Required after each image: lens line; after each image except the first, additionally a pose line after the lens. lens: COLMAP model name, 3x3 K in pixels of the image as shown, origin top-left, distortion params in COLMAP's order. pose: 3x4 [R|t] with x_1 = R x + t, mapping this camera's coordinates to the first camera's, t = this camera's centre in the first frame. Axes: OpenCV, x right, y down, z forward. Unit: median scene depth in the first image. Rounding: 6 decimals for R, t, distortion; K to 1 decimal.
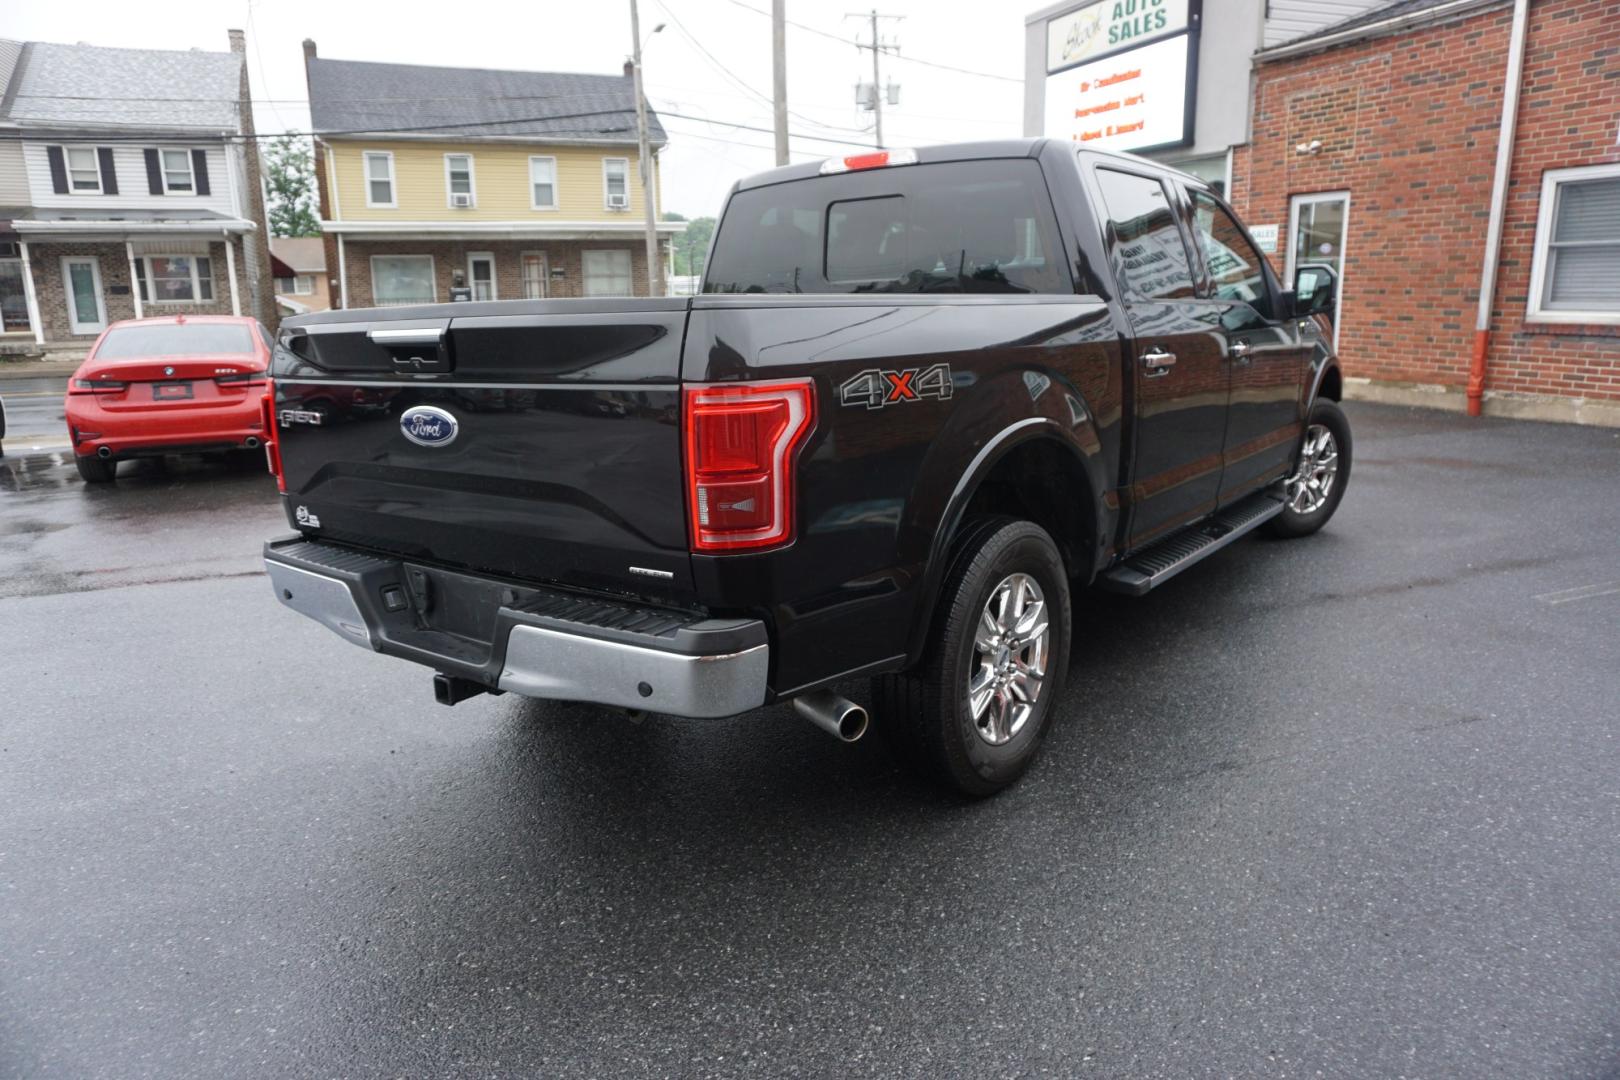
lens RADIAL K [[1086.9, 0, 809.0], [0, 1086.9, 534.7], [0, 0, 1]] dist [-0.039089, 0.028884]
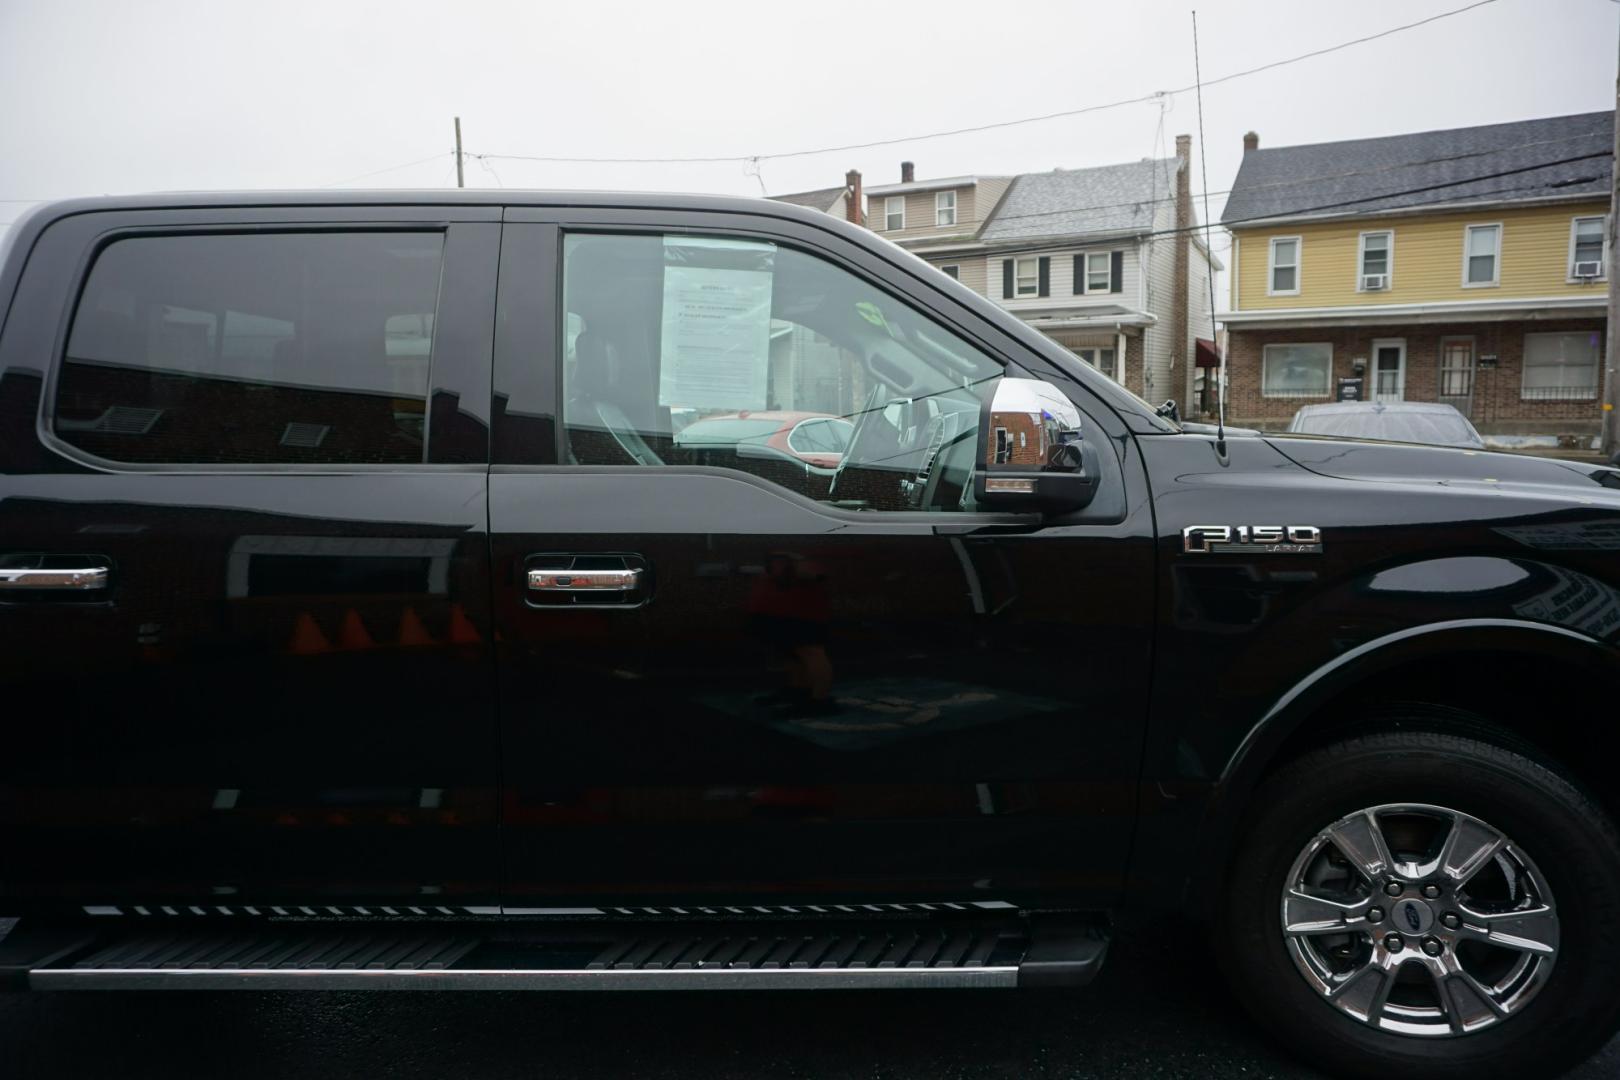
lens RADIAL K [[1090.5, 0, 803.9], [0, 1090.5, 532.7], [0, 0, 1]] dist [-0.048824, 0.033672]
pose [[0.614322, 0.108132, -0.781611, 0.113155], [-0.169261, 0.985566, 0.003315, -0.028949], [0.770687, 0.130260, 0.623757, 0.110904]]
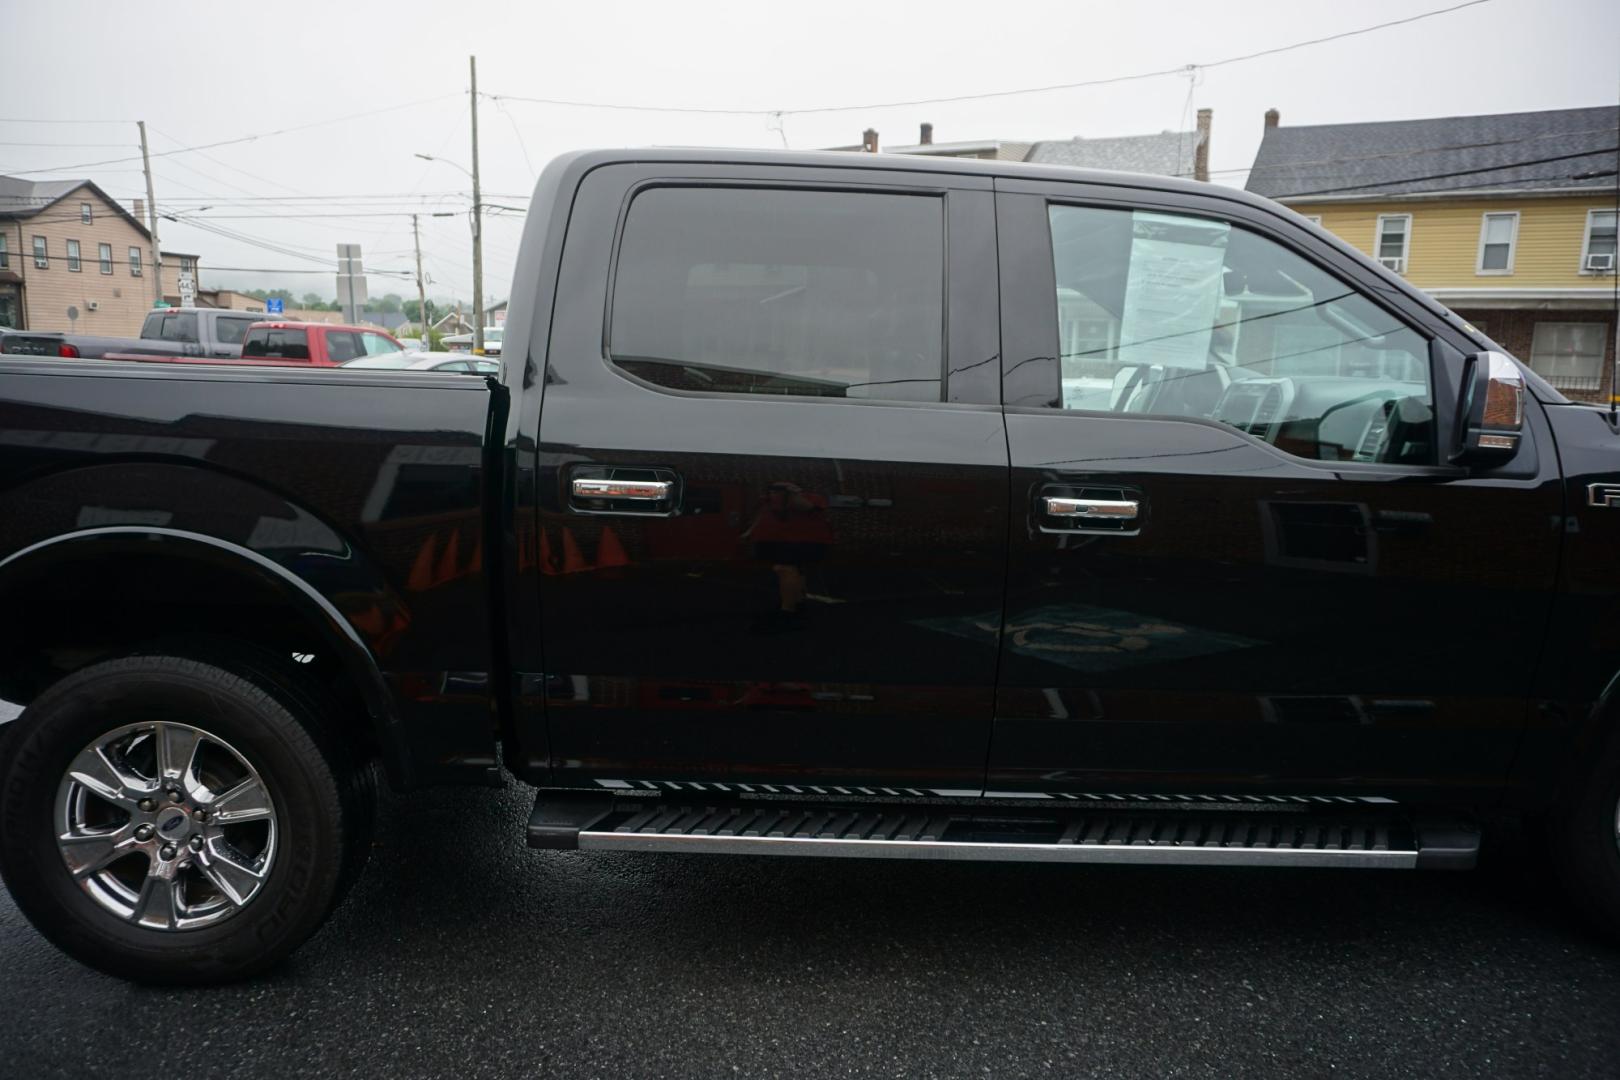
lens RADIAL K [[1090.2, 0, 805.9], [0, 1090.2, 534.5], [0, 0, 1]] dist [-0.047874, 0.034785]
pose [[0.628157, 0.161588, -0.761123, 0.100193], [-0.206718, 0.977702, 0.036963, -0.020960], [0.750125, 0.134119, 0.647553, 0.079325]]
